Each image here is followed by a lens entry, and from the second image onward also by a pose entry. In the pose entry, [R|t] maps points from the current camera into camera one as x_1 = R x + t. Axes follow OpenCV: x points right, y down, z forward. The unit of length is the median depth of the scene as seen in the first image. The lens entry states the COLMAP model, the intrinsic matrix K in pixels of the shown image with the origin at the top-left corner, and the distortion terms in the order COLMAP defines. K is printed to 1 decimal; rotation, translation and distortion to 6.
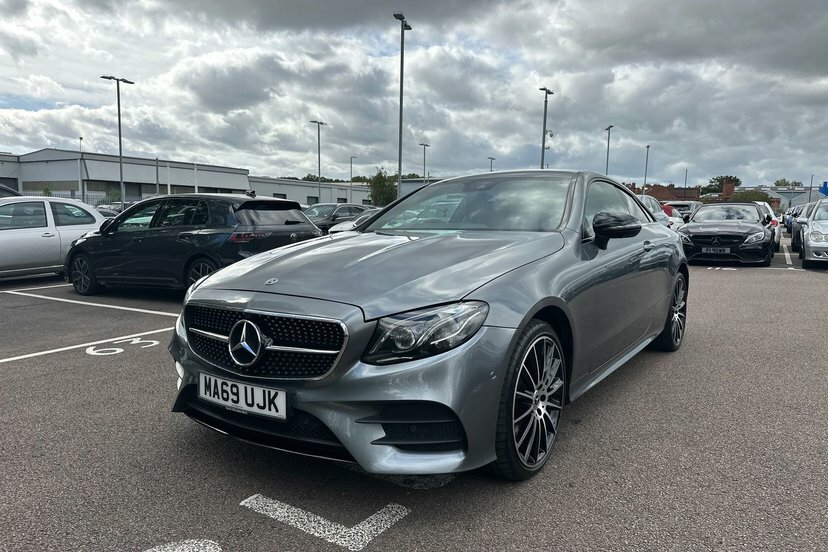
lens RADIAL K [[589.4, 0, 403.4], [0, 589.4, 309.9], [0, 0, 1]] dist [0.075736, -0.077383]
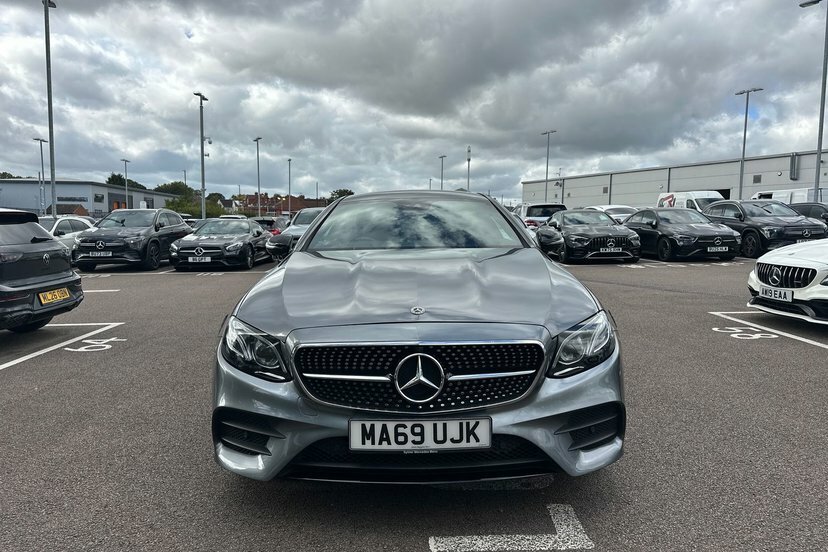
lens RADIAL K [[589.4, 0, 413.6], [0, 589.4, 295.7], [0, 0, 1]] dist [0.075736, -0.077383]
pose [[0.810822, -0.076550, 0.580265, -0.795498], [0.097250, 0.995249, -0.004595, -0.071243], [-0.577157, 0.060157, 0.814415, 0.222373]]
